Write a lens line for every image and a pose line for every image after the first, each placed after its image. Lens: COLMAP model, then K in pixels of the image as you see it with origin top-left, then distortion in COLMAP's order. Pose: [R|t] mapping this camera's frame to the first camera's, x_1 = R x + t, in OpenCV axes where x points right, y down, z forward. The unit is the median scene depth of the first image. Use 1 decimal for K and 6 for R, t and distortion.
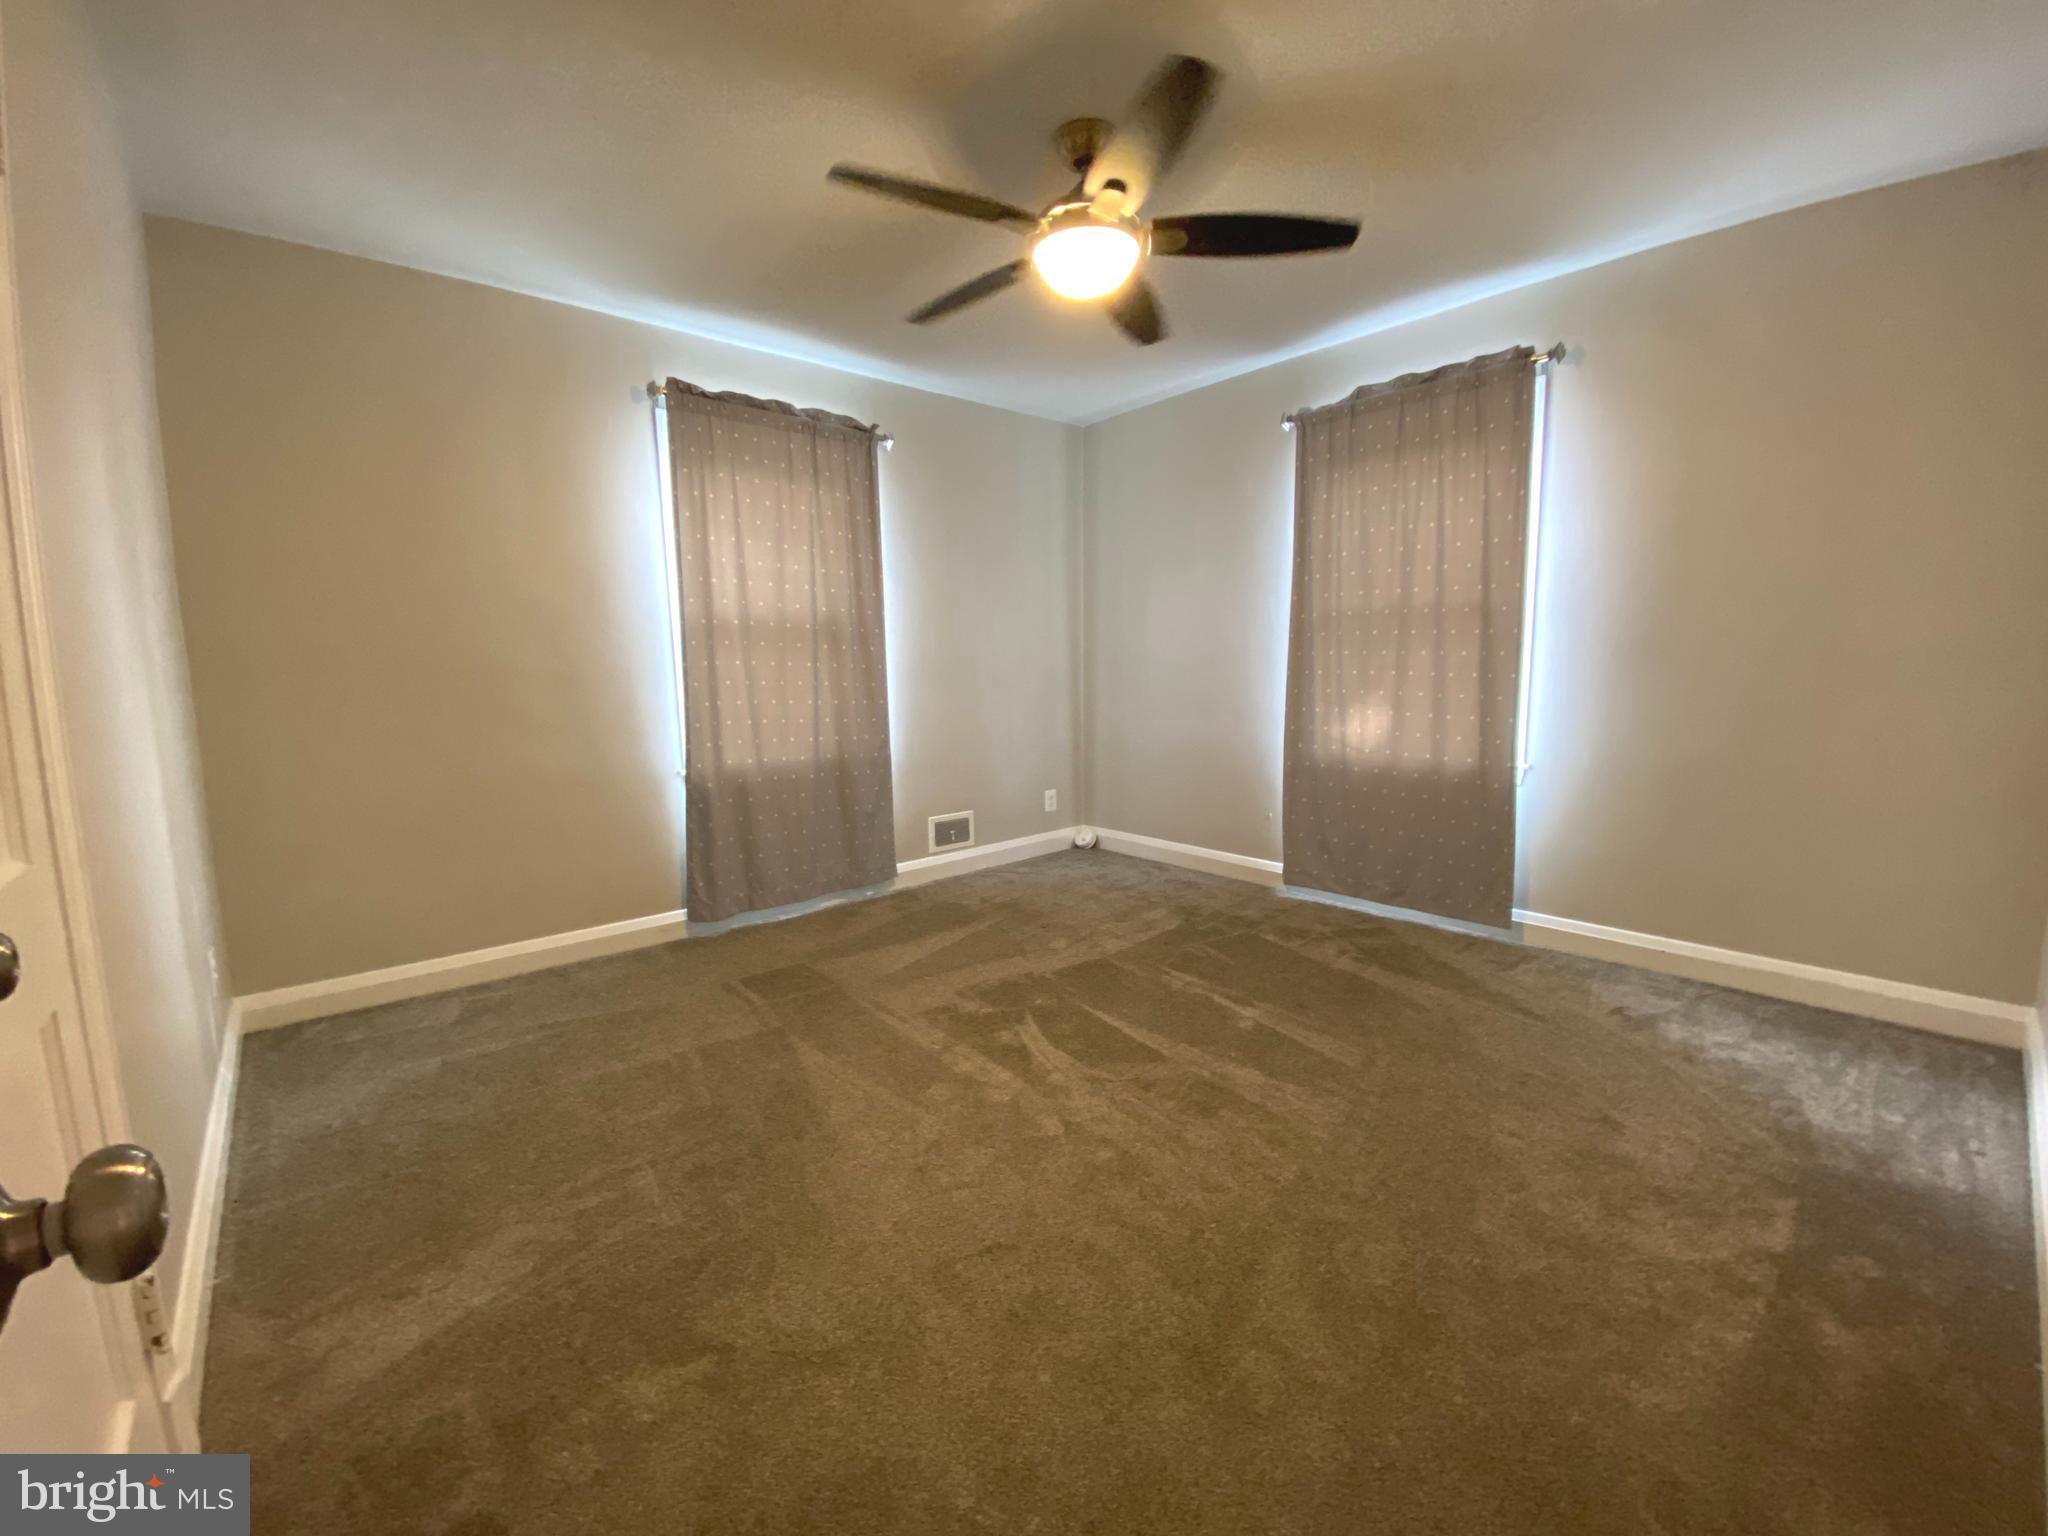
lens RADIAL K [[827.1, 0, 1016.0], [0, 827.1, 762.6], [0, 0, 1]] dist [-0.002613, -0.019074]
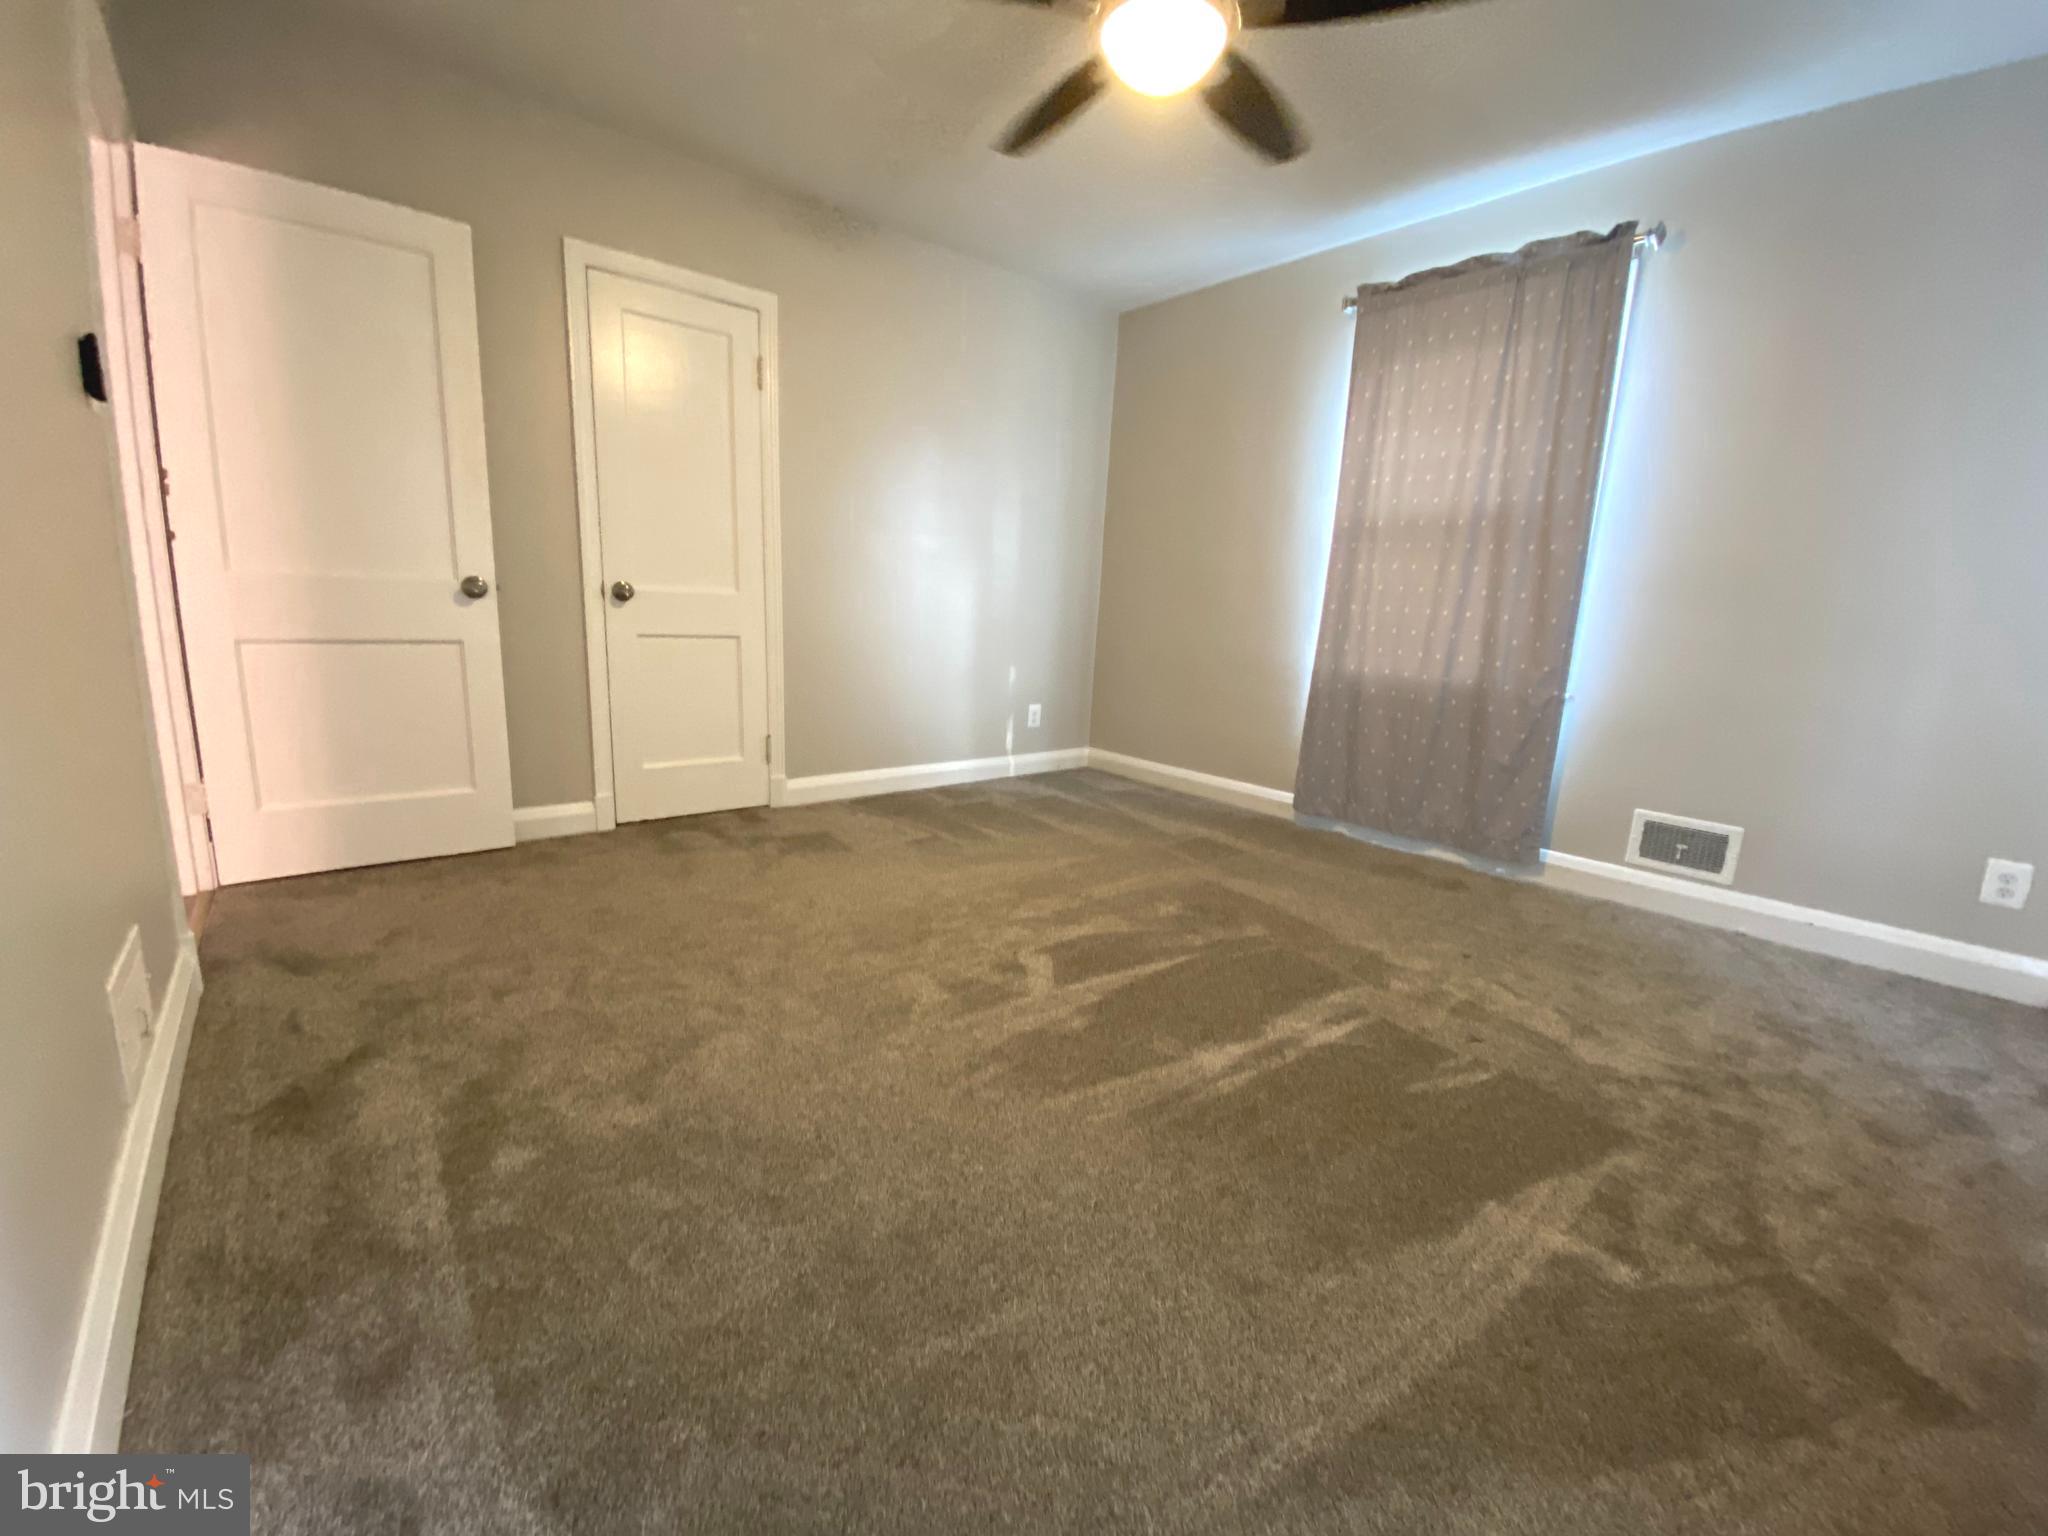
lens RADIAL K [[827.1, 0, 1016.0], [0, 827.1, 762.6], [0, 0, 1]] dist [-0.002613, -0.019074]
pose [[-0.031670, 0.198022, -0.979686, 0.626244], [-0.162054, 0.966191, 0.200533, -0.022590], [0.986274, 0.165112, 0.001491, 0.581722]]
